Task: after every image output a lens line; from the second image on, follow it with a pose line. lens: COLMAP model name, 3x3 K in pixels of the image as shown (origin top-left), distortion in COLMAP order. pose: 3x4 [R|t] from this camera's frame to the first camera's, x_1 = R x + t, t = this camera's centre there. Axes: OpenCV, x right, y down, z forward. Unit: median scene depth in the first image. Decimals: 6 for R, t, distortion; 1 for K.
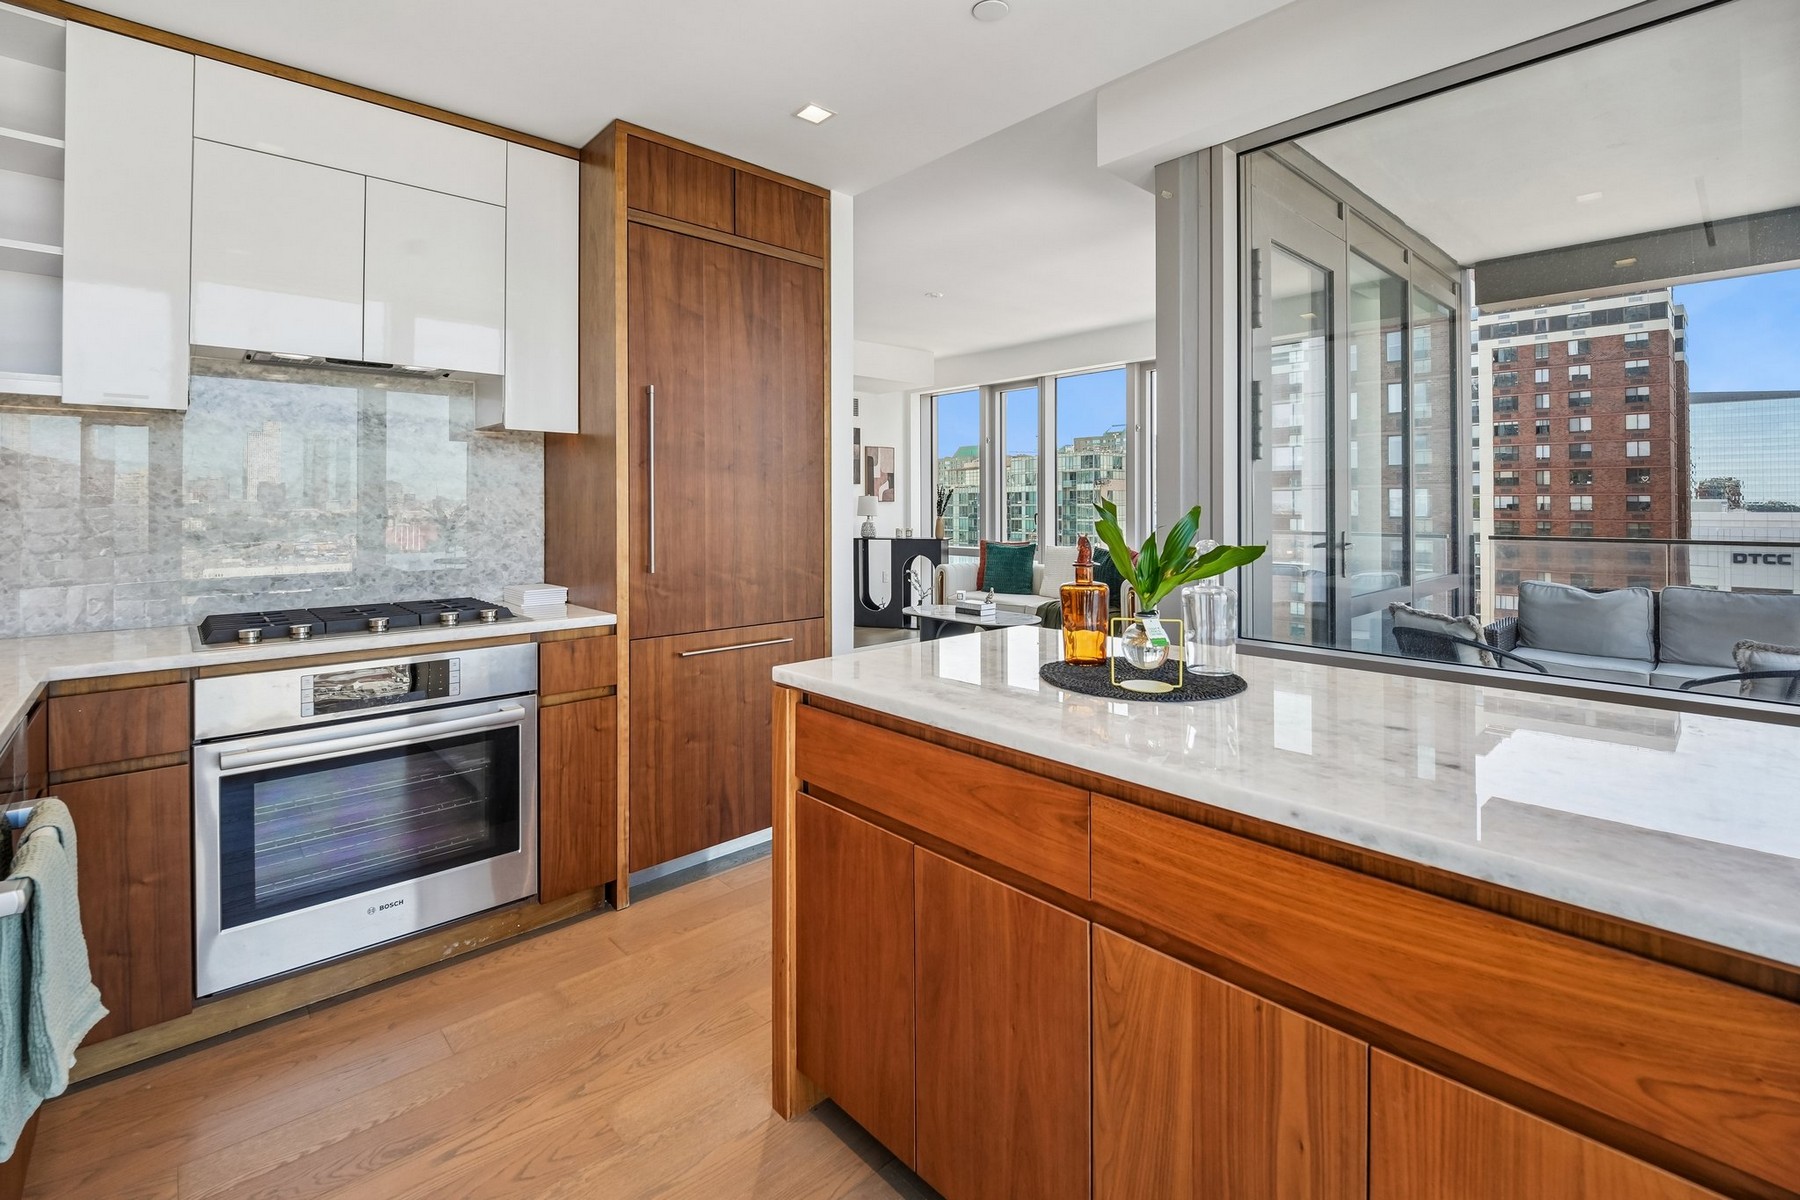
lens RADIAL K [[813.0, 0, 874.3], [0, 813.0, 504.1], [0, 0, 1]] dist [0.001533, -0.015523]
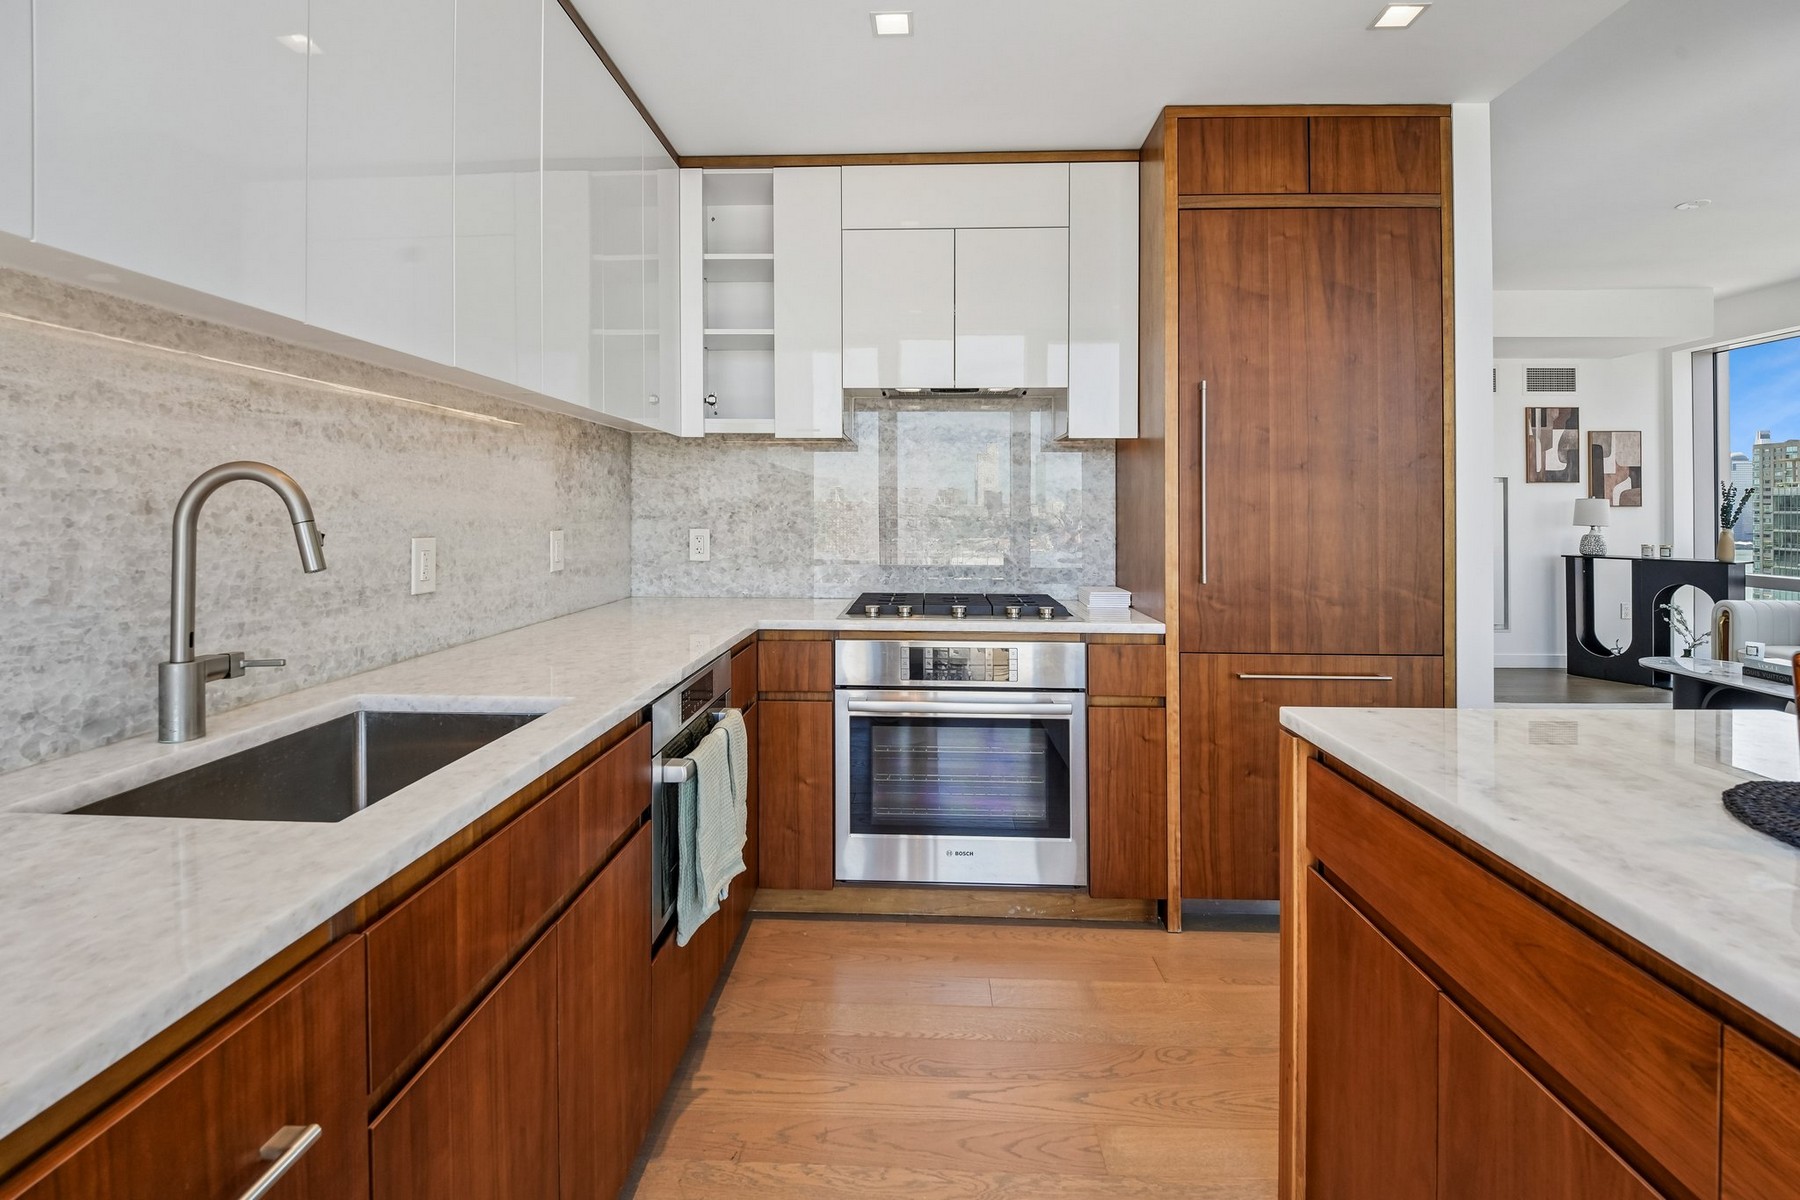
lens RADIAL K [[795.4, 0, 894.5], [0, 795.4, 512.3], [0, 0, 1]] dist [0.000538, -0.011601]
pose [[0.701277, 0.005103, -0.712871, 0.121615], [-0.002283, 0.999985, 0.004913, 0.000094], [0.712885, -0.001817, 0.701278, 0.109357]]
